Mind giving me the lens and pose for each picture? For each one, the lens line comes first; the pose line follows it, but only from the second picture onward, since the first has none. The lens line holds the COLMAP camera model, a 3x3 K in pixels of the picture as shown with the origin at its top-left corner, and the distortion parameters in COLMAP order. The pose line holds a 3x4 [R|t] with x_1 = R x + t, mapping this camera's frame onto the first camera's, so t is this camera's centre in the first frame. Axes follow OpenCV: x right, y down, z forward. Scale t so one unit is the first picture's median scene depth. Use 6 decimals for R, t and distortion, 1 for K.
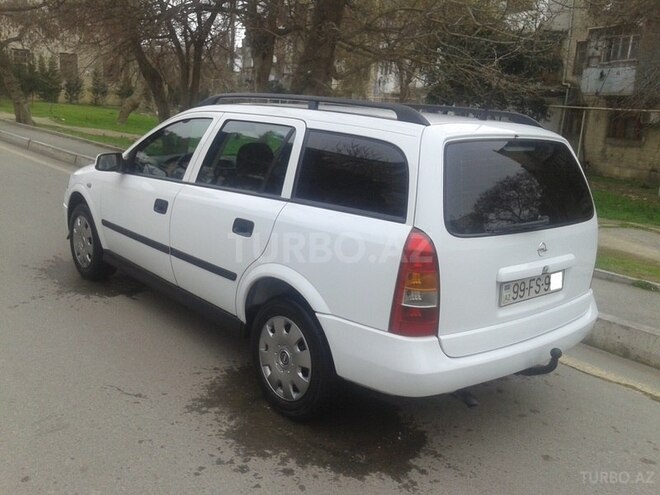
lens RADIAL K [[622.2, 0, 323.7], [0, 622.2, 243.9], [0, 0, 1]] dist [0.008508, 0.000000]
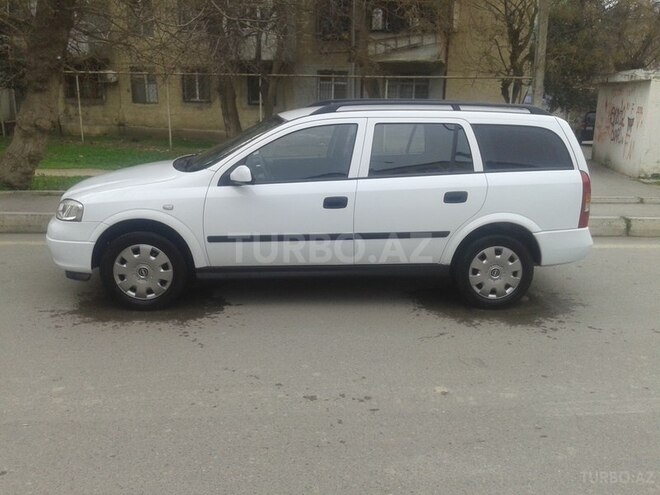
lens RADIAL K [[622.2, 0, 318.4], [0, 622.2, 240.2], [0, 0, 1]] dist [0.008508, 0.000000]
pose [[0.586132, -0.250134, 0.770638, -1.473712], [0.199764, 0.966403, 0.161739, -0.230764], [-0.785203, 0.059145, 0.616407, 0.374141]]
